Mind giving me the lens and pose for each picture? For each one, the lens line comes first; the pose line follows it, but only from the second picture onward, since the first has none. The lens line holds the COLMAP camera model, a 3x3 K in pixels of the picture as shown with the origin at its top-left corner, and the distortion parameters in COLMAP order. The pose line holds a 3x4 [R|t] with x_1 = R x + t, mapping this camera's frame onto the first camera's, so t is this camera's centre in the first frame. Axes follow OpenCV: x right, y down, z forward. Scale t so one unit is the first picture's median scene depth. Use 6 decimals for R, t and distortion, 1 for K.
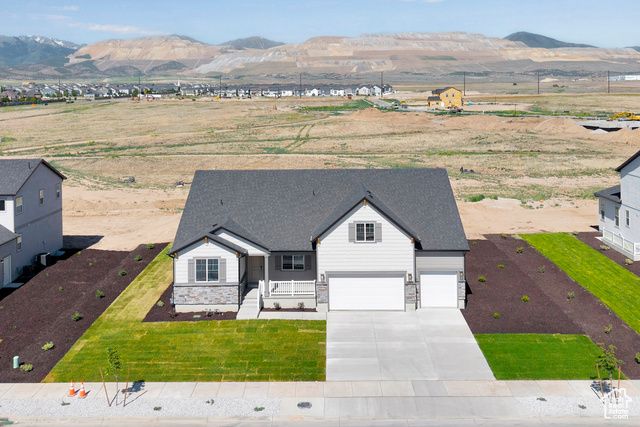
lens RADIAL K [[593.8, 0, 317.2], [0, 593.8, 124.7], [0, 0, 1]] dist [0.014384, 0.000000]
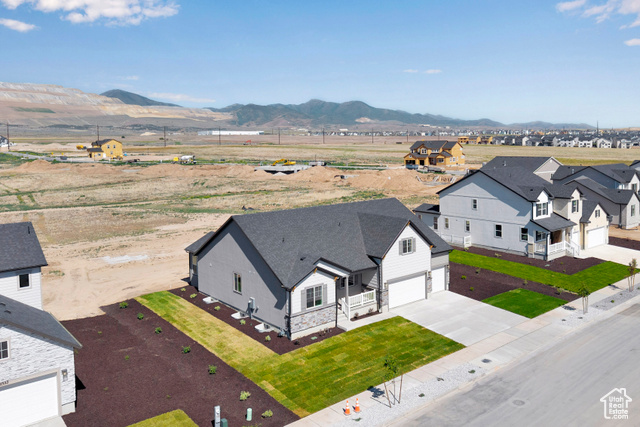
lens RADIAL K [[520.9, 0, 335.4], [0, 520.9, 173.4], [0, 0, 1]] dist [0.038996, -0.047560]
pose [[0.751489, -0.036757, 0.658721, -0.580053], [0.036060, 0.999243, 0.014621, -0.005610], [-0.658760, 0.012766, 0.752245, 0.150237]]
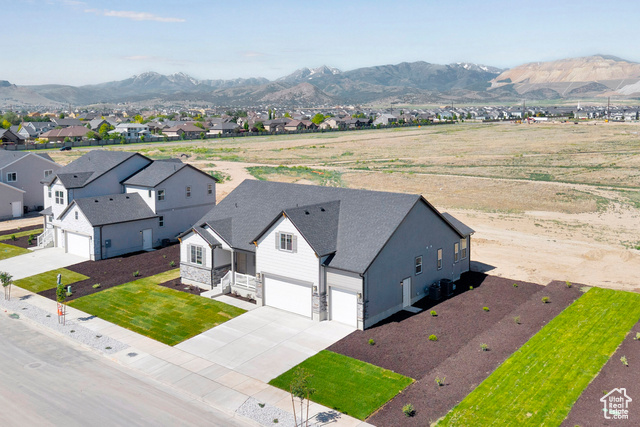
lens RADIAL K [[593.8, 0, 338.3], [0, 593.8, 148.7], [0, 0, 1]] dist [0.014384, 0.000000]
pose [[0.791643, 0.039574, -0.609700, 0.591111], [-0.038436, 0.999149, 0.014946, -0.010753], [0.609773, 0.011603, 0.792491, 0.120771]]
